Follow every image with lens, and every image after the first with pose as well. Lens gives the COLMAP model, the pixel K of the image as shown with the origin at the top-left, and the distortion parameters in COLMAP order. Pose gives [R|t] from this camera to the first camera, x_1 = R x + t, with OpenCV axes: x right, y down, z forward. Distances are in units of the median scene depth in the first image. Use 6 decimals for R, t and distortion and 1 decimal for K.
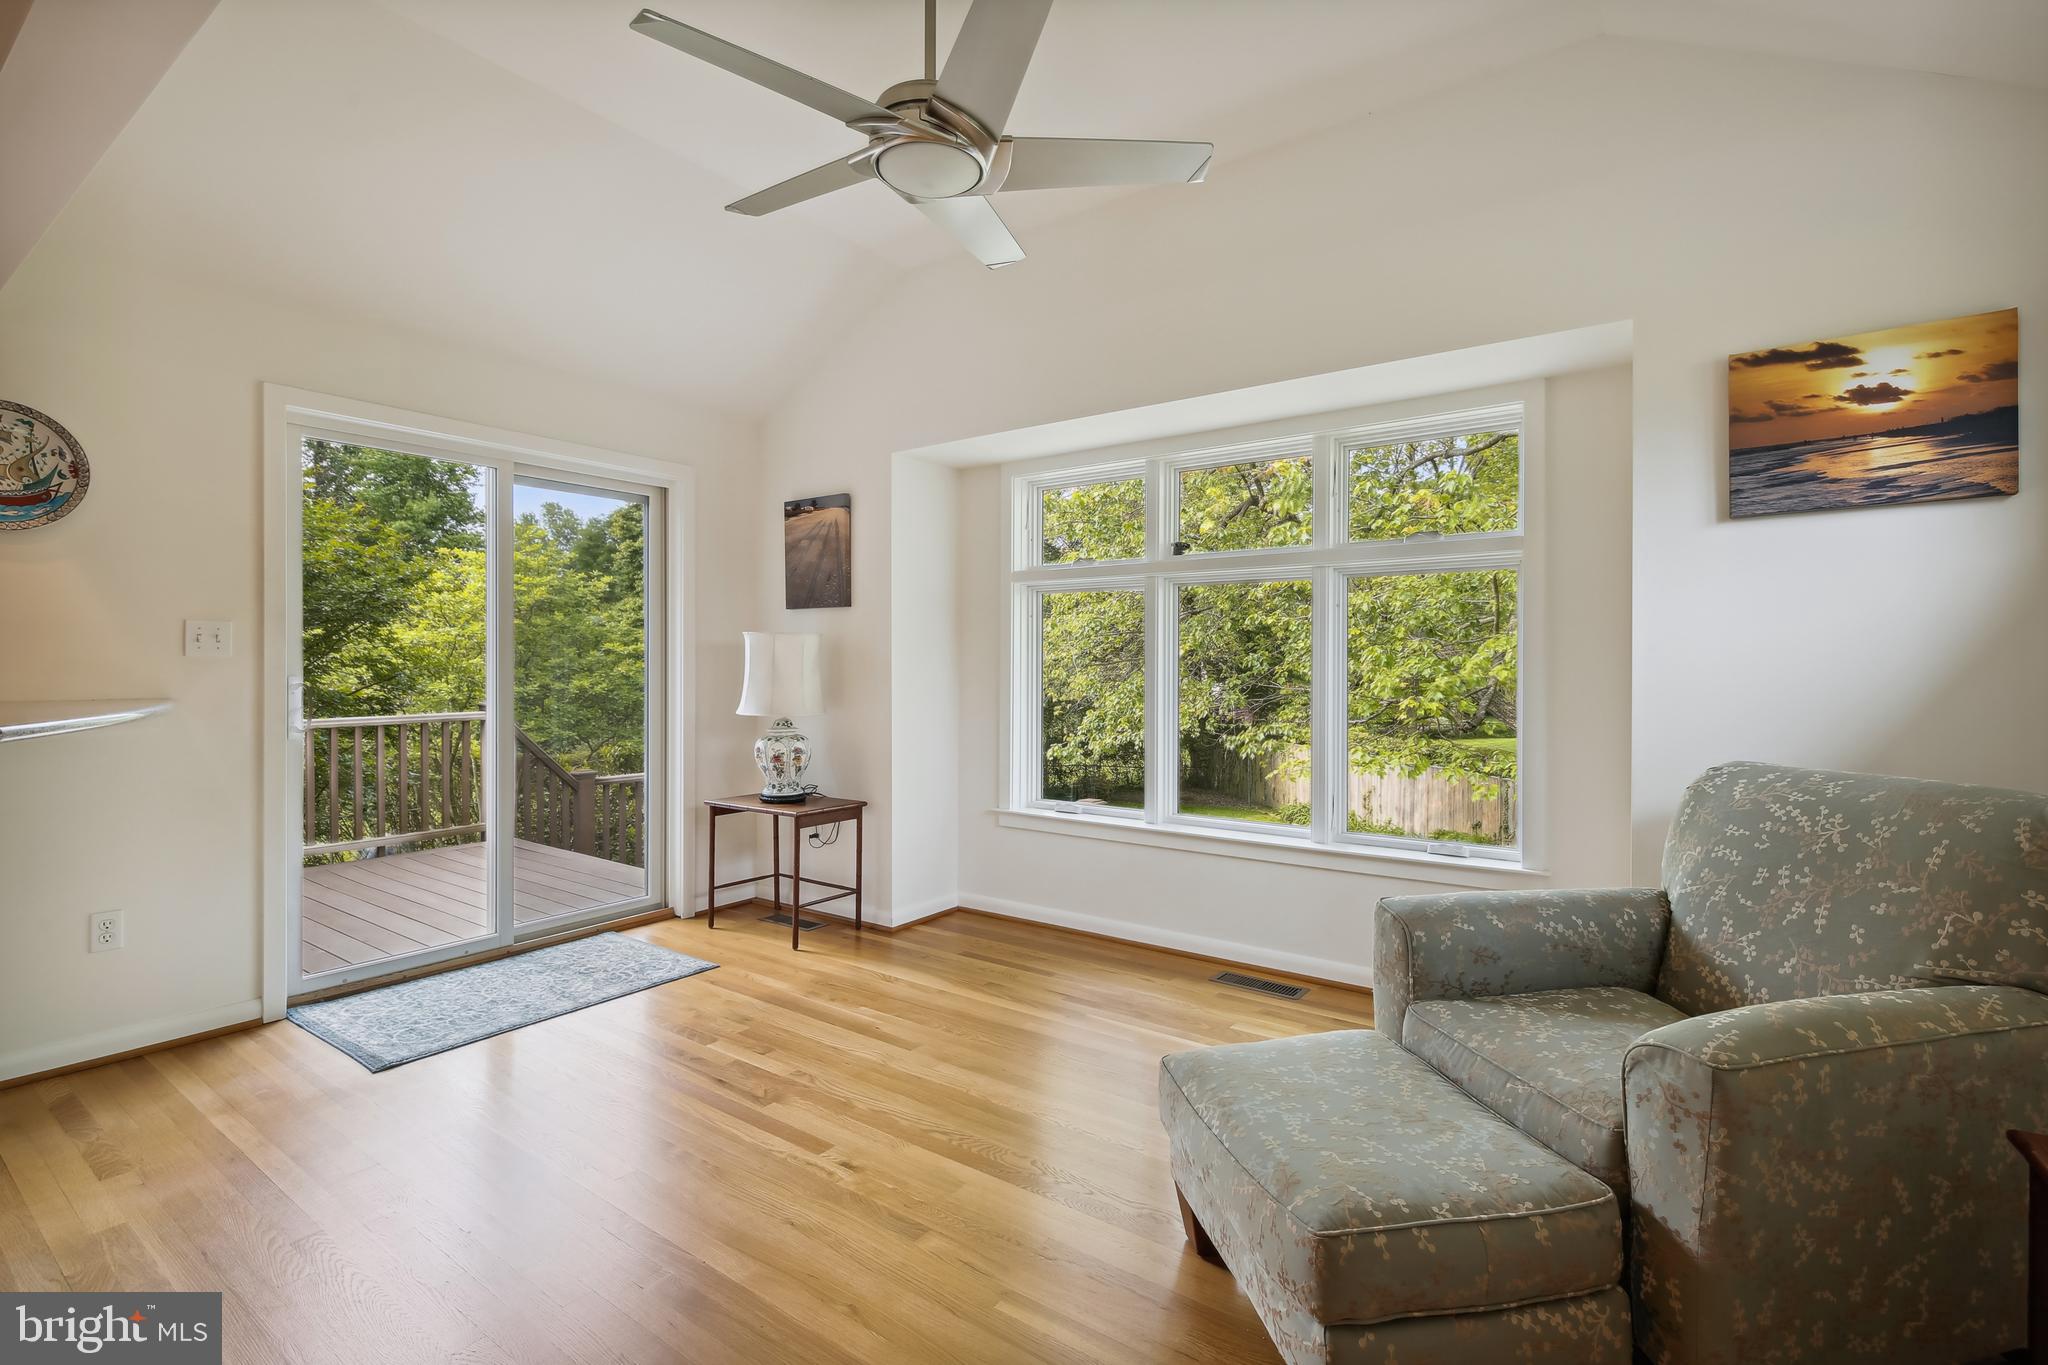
lens RADIAL K [[946.3, 0, 1033.7], [0, 946.3, 667.4], [0, 0, 1]] dist [0.008037, 0.000223]
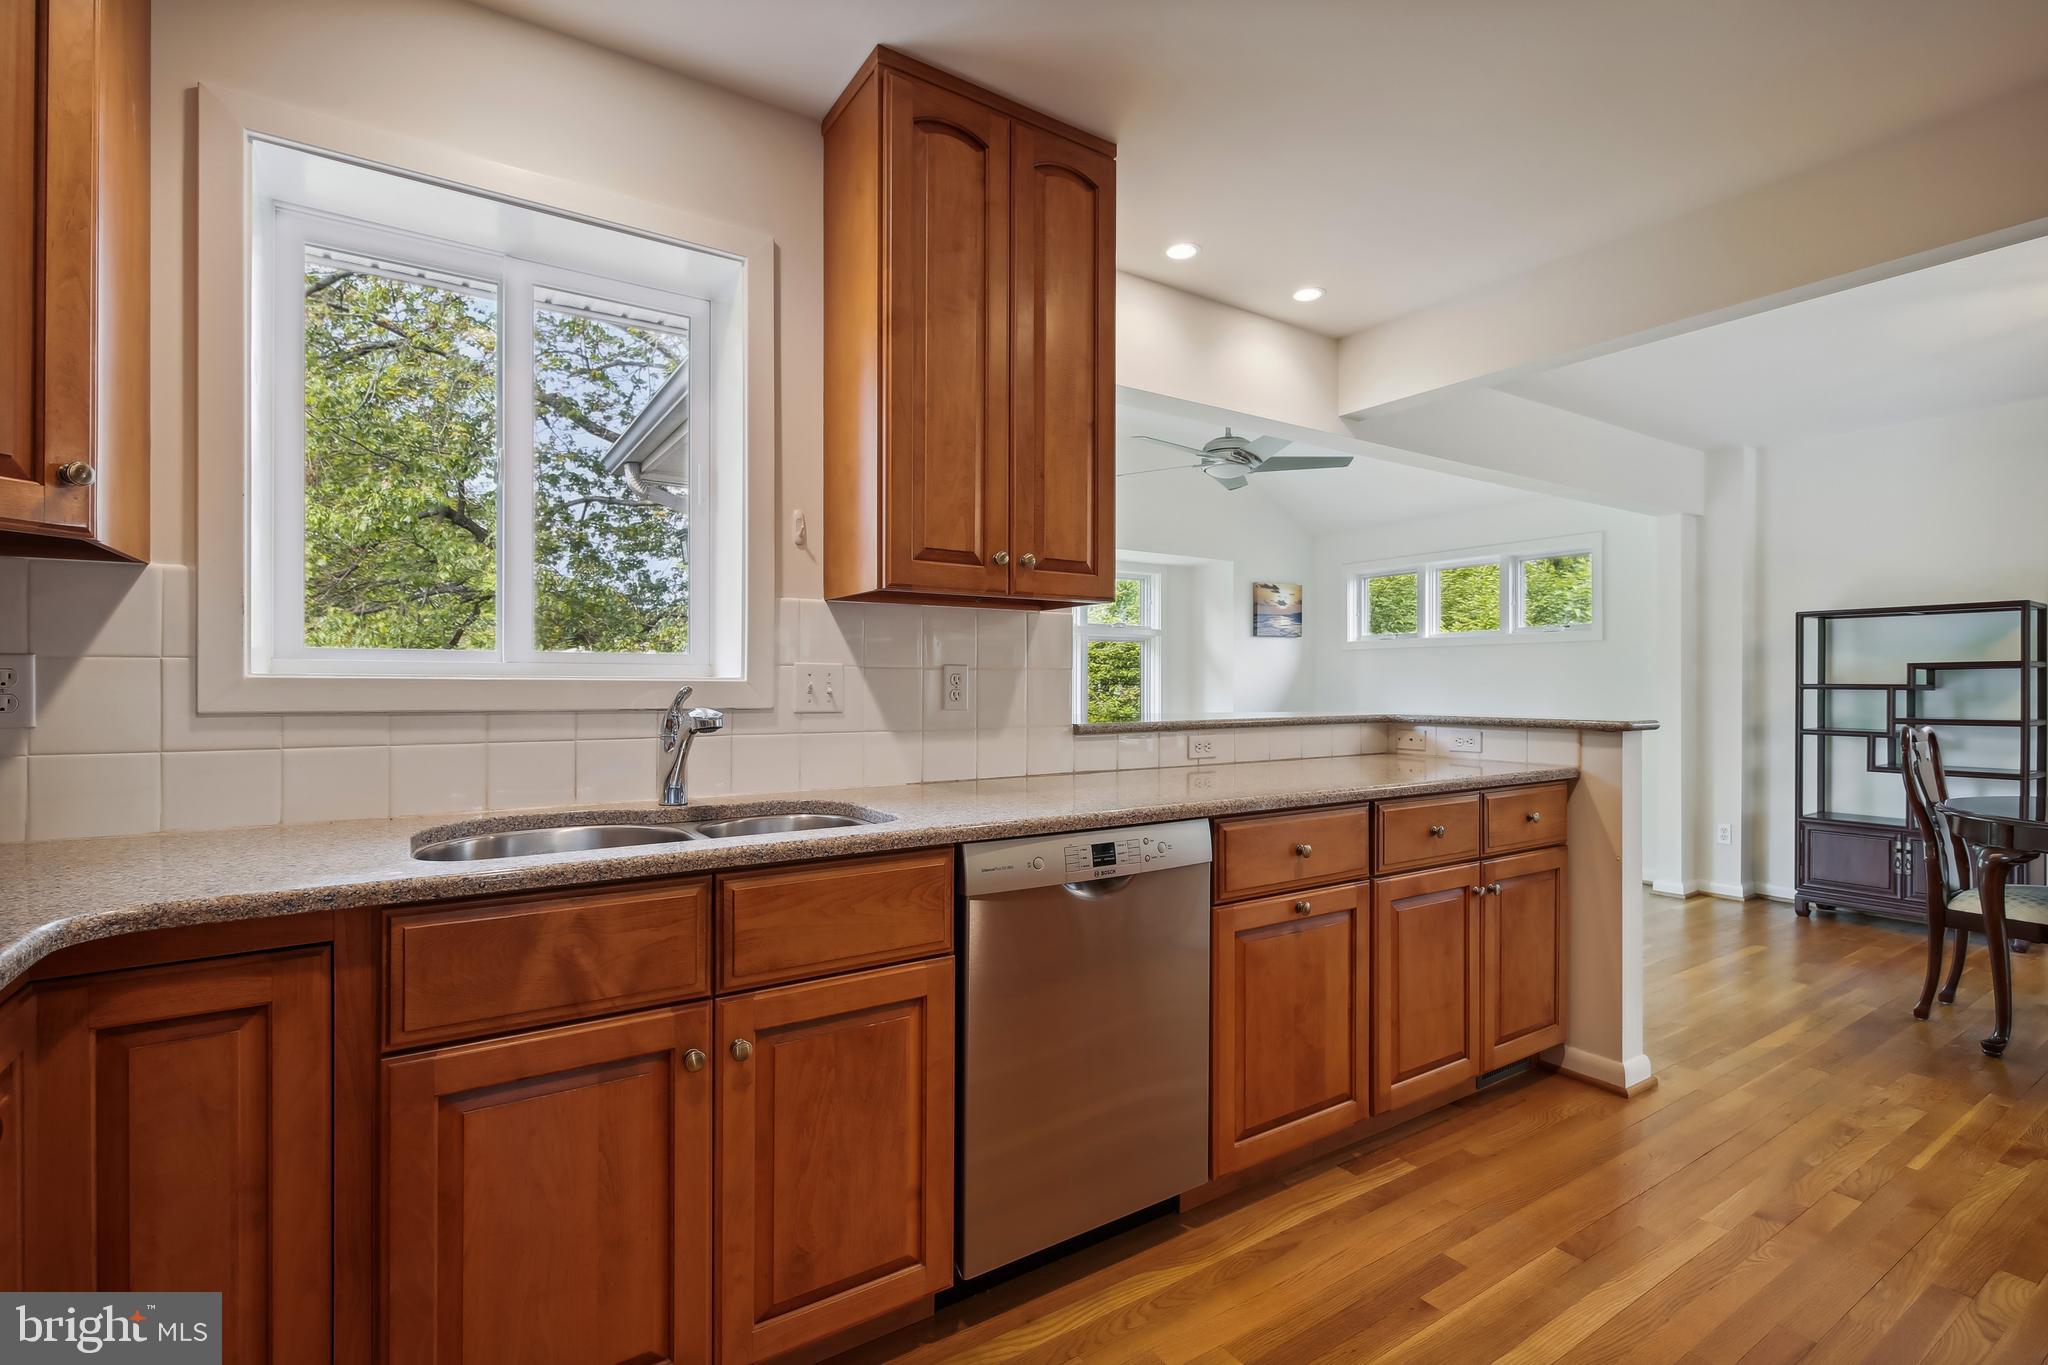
lens RADIAL K [[944.7, 0, 1026.6], [0, 944.7, 696.7], [0, 0, 1]] dist [0.000200, 0.000269]
pose [[0.355737, -0.012314, 0.934505, -2.098673], [0.003700, 0.999924, 0.011767, -0.003289], [-0.934579, -0.000728, 0.355755, 0.556138]]
